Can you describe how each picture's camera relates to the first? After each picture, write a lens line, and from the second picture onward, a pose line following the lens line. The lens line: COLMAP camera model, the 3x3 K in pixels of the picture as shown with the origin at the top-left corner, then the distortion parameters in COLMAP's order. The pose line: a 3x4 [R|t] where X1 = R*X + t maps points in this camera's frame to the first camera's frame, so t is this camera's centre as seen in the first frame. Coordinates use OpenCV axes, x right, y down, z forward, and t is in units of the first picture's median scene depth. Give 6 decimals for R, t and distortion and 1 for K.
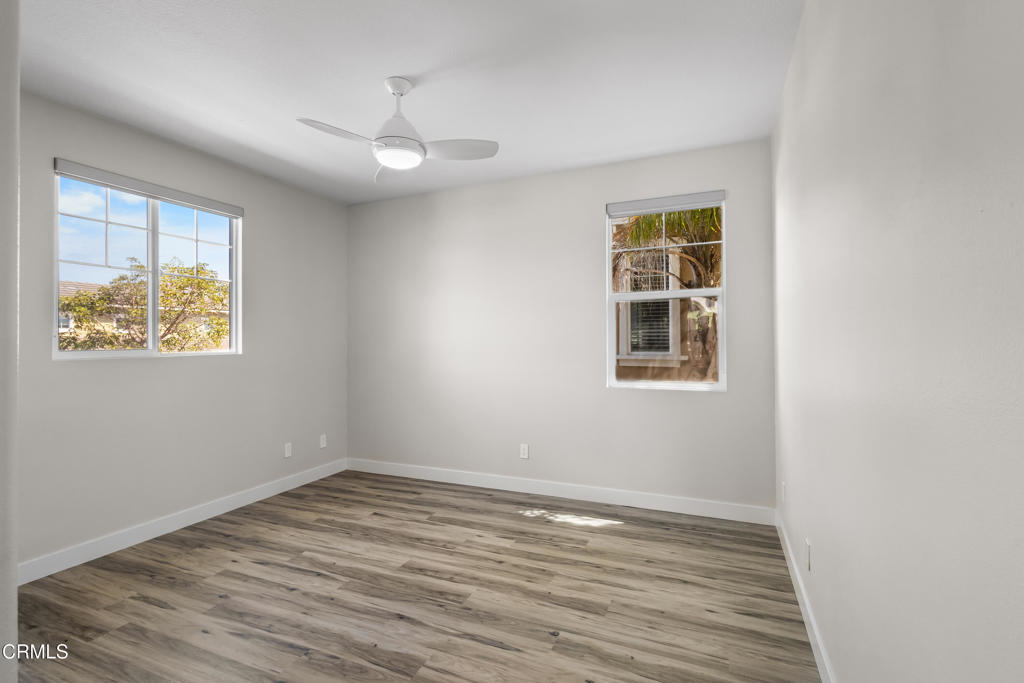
lens RADIAL K [[472.7, 0, 513.6], [0, 472.7, 340.4], [0, 0, 1]] dist [0.010143, -0.000247]
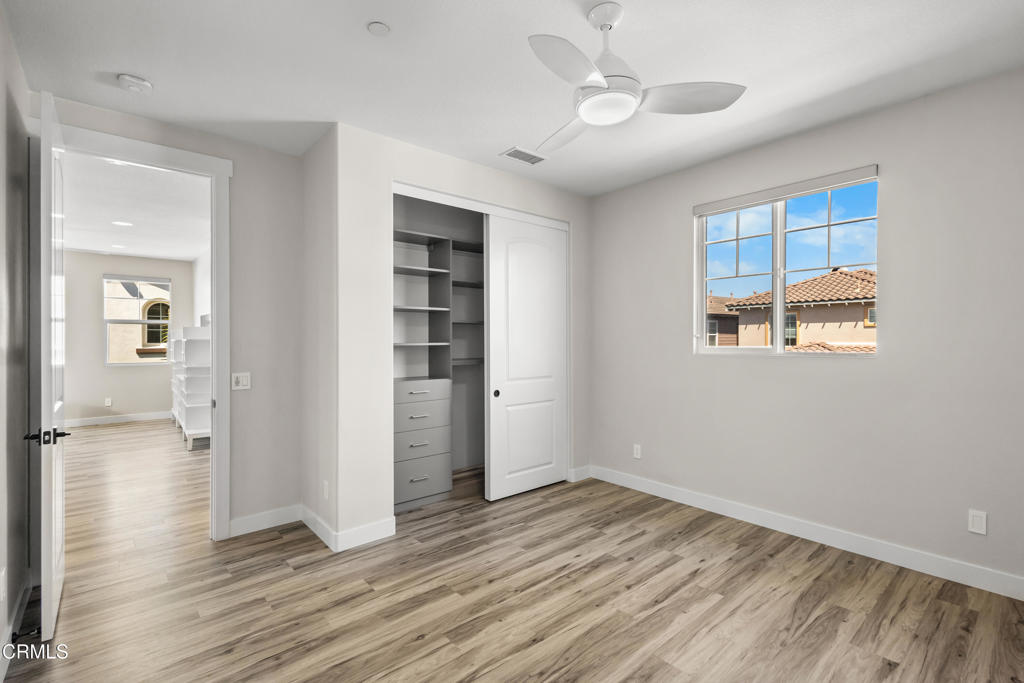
lens RADIAL K [[472.7, 0, 514.3], [0, 472.7, 340.6], [0, 0, 1]] dist [0.010143, -0.000247]
pose [[-0.446489, 0.006870, -0.894763, 0.476280], [0.004901, 0.999974, 0.005232, -0.006435], [0.894776, -0.002049, -0.446511, 1.080121]]
